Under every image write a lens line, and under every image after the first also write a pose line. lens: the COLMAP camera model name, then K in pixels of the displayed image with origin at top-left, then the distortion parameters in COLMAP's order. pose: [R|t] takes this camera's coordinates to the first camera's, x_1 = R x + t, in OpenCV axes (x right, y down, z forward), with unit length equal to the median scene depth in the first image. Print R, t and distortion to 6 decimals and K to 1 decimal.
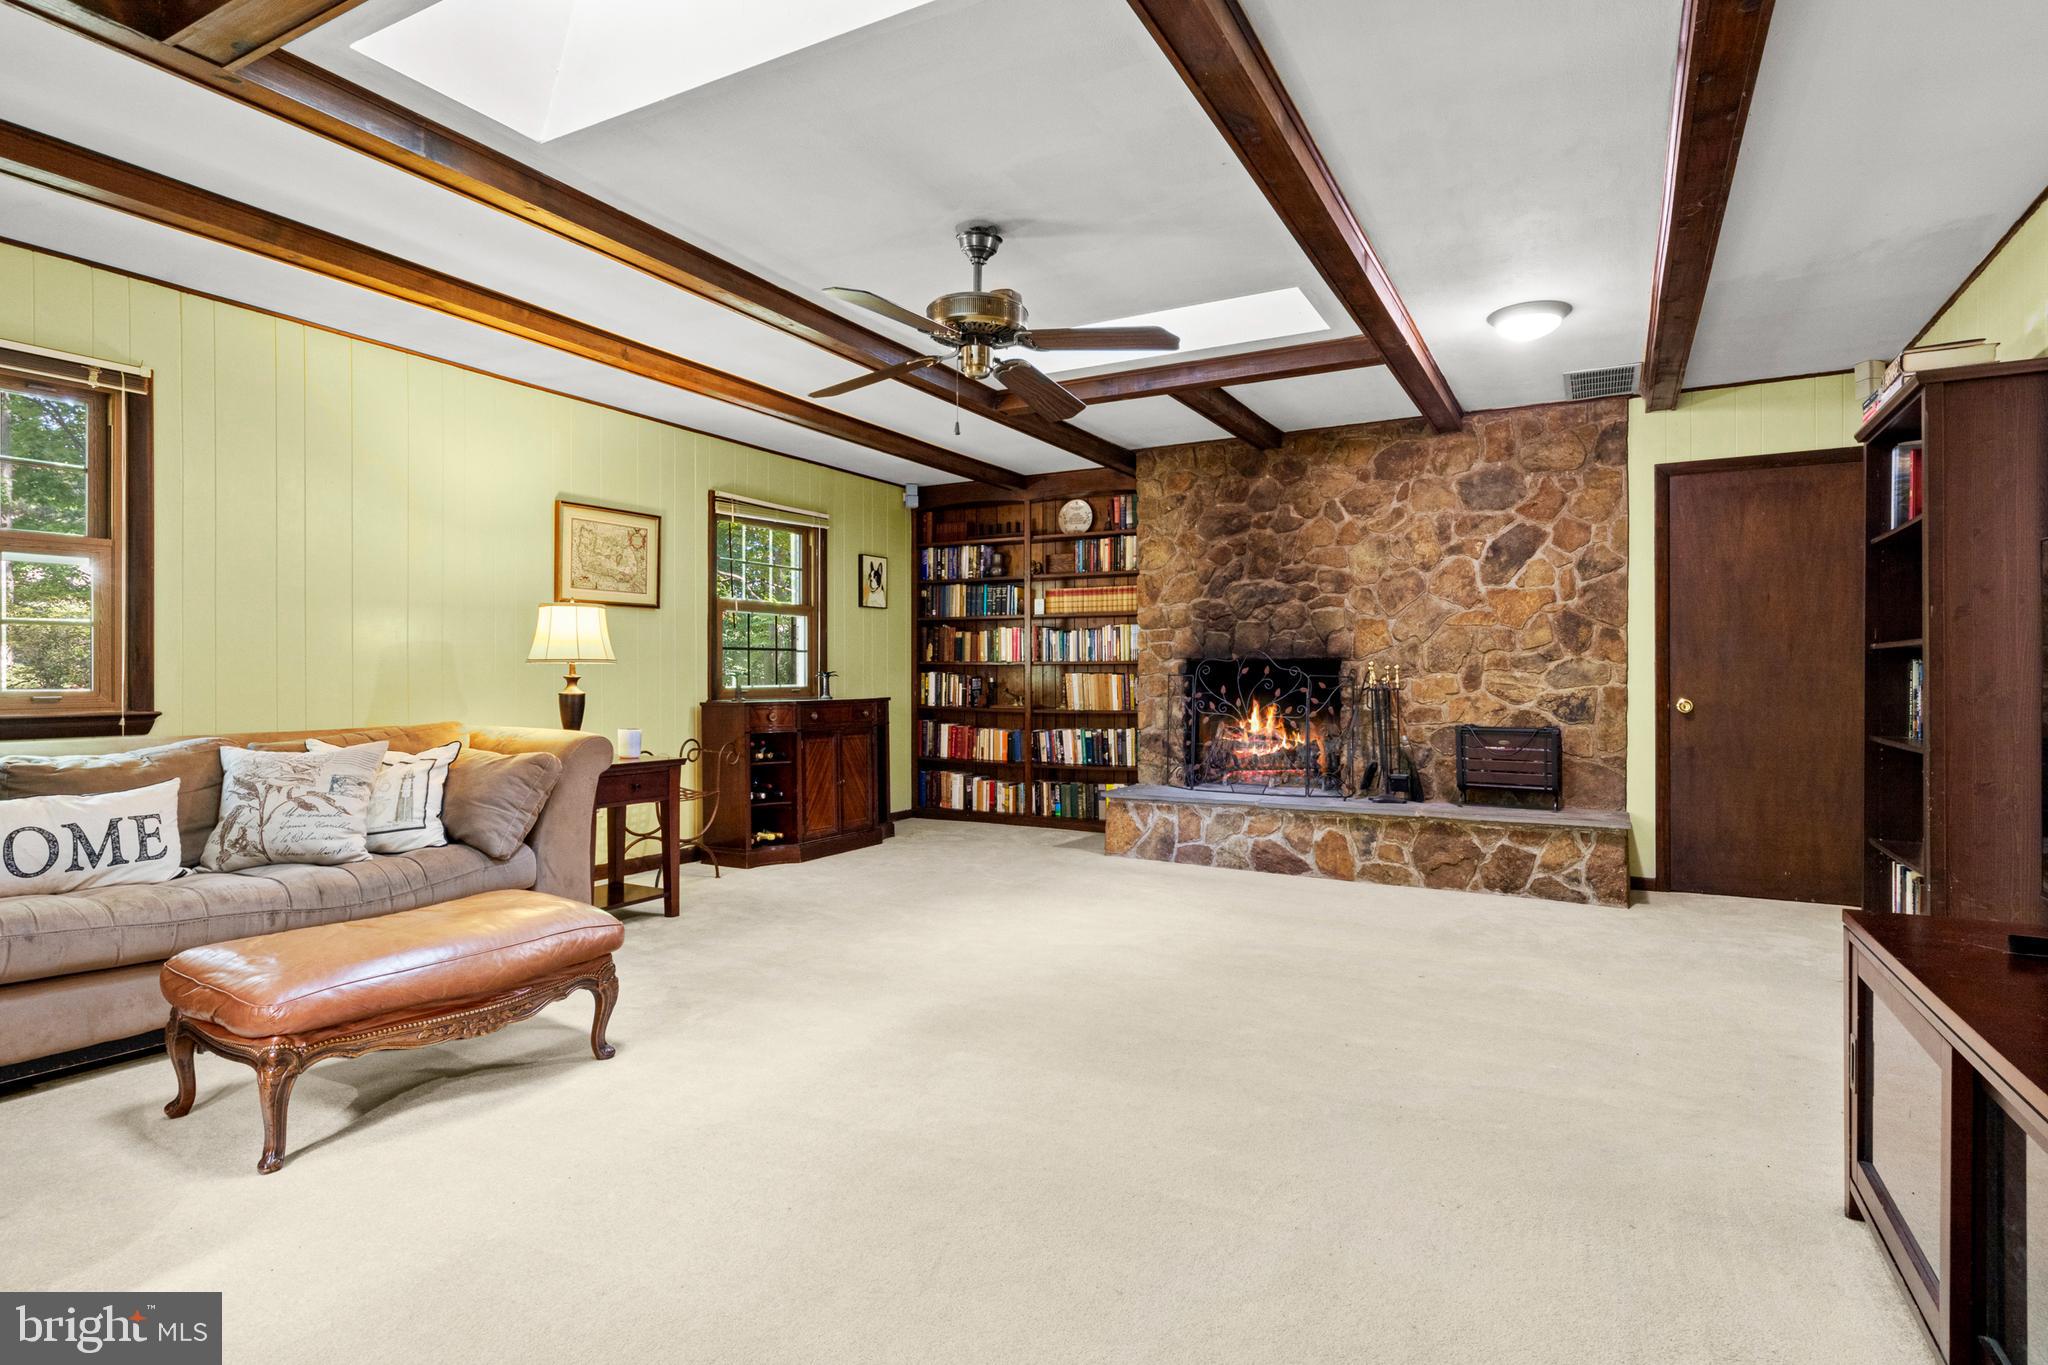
lens RADIAL K [[1030.4, 0, 1024.6], [0, 1030.4, 675.2], [0, 0, 1]] dist [0.000344, -0.001243]
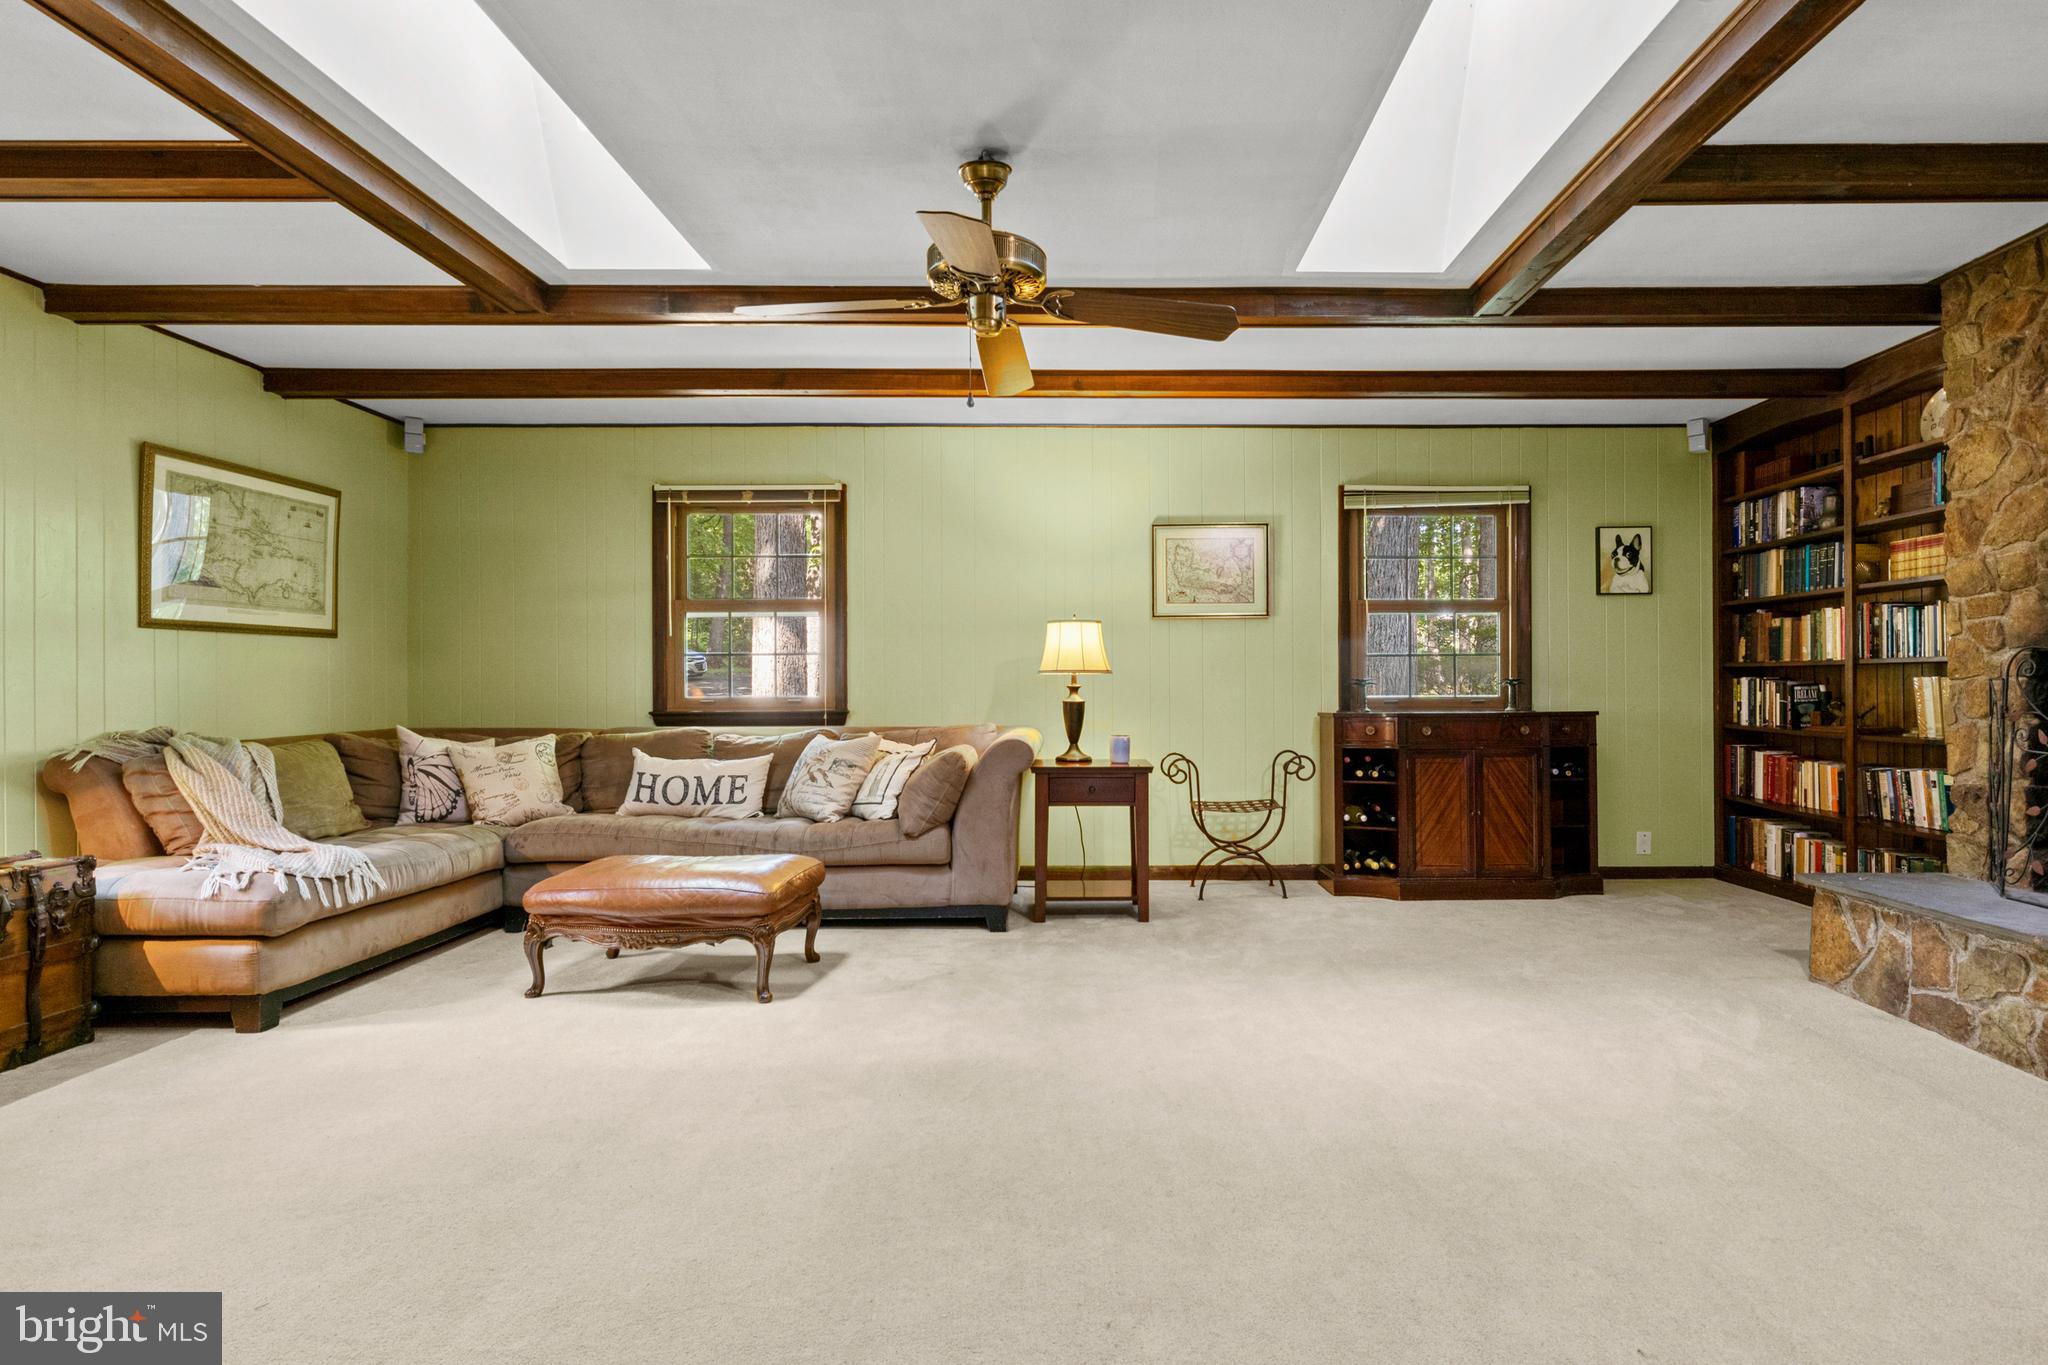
lens RADIAL K [[1022.4, 0, 1096.6], [0, 1022.4, 689.1], [0, 0, 1]] dist [-0.004912, 0.000427]
pose [[0.502566, -0.001201, -0.864538, 0.397359], [0.005171, 0.999985, 0.001617, 0.002282], [0.864524, -0.005283, 0.502565, 0.355174]]
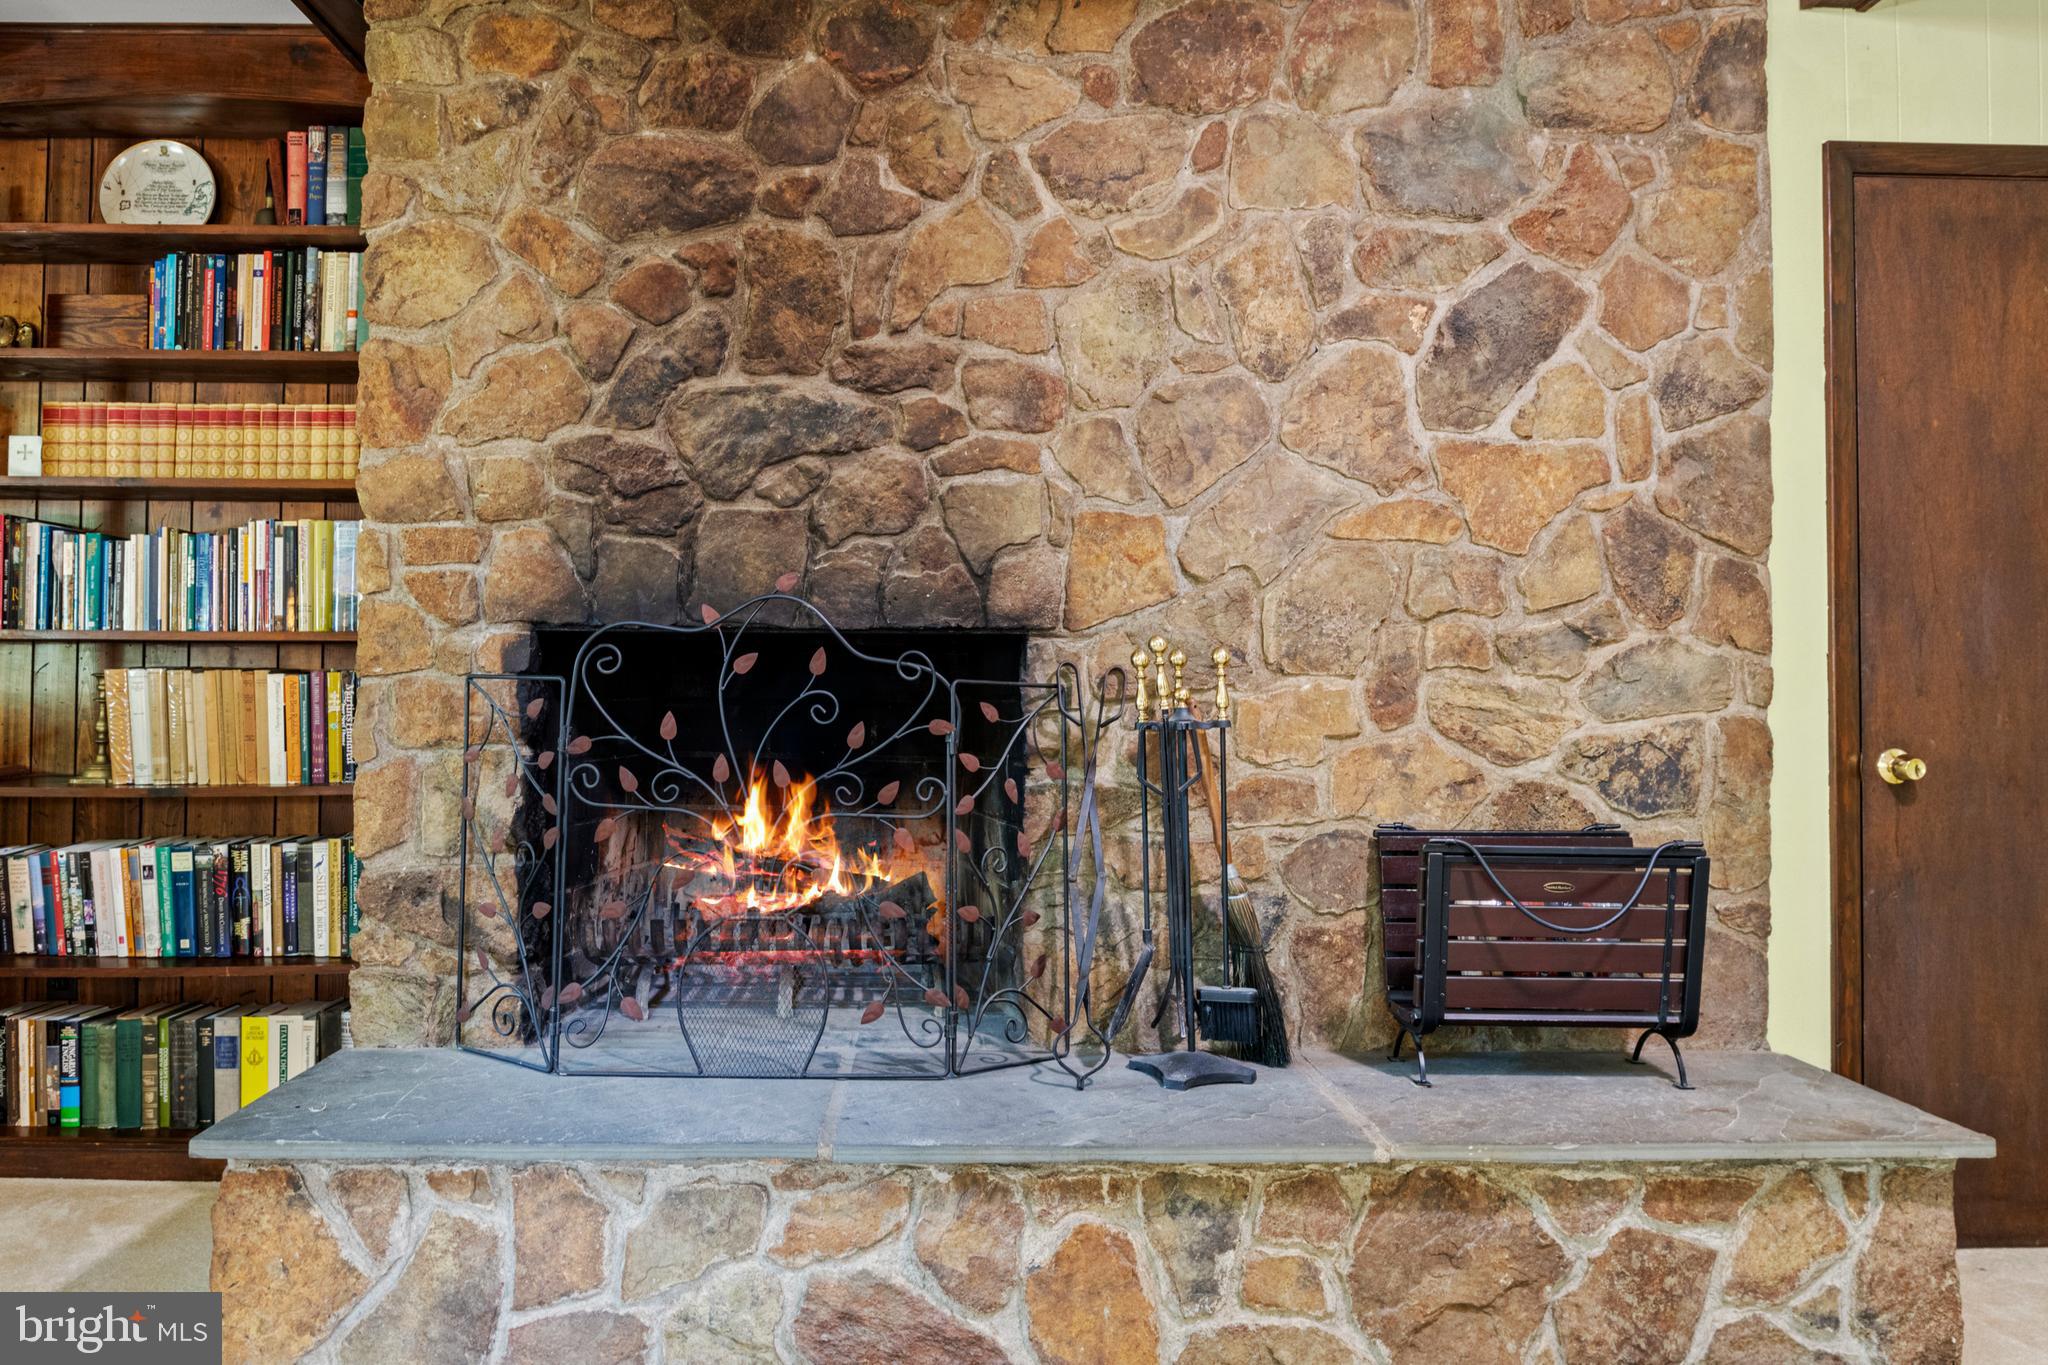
lens RADIAL K [[1395.8, 0, 982.0], [0, 1395.8, 647.0], [0, 0, 1]] dist [-0.006375, -0.004459]
pose [[0.860914, 0.018434, 0.508417, 0.067731], [-0.007052, 0.999680, -0.024305, 0.000183], [-0.508702, 0.017339, 0.860768, 0.626626]]
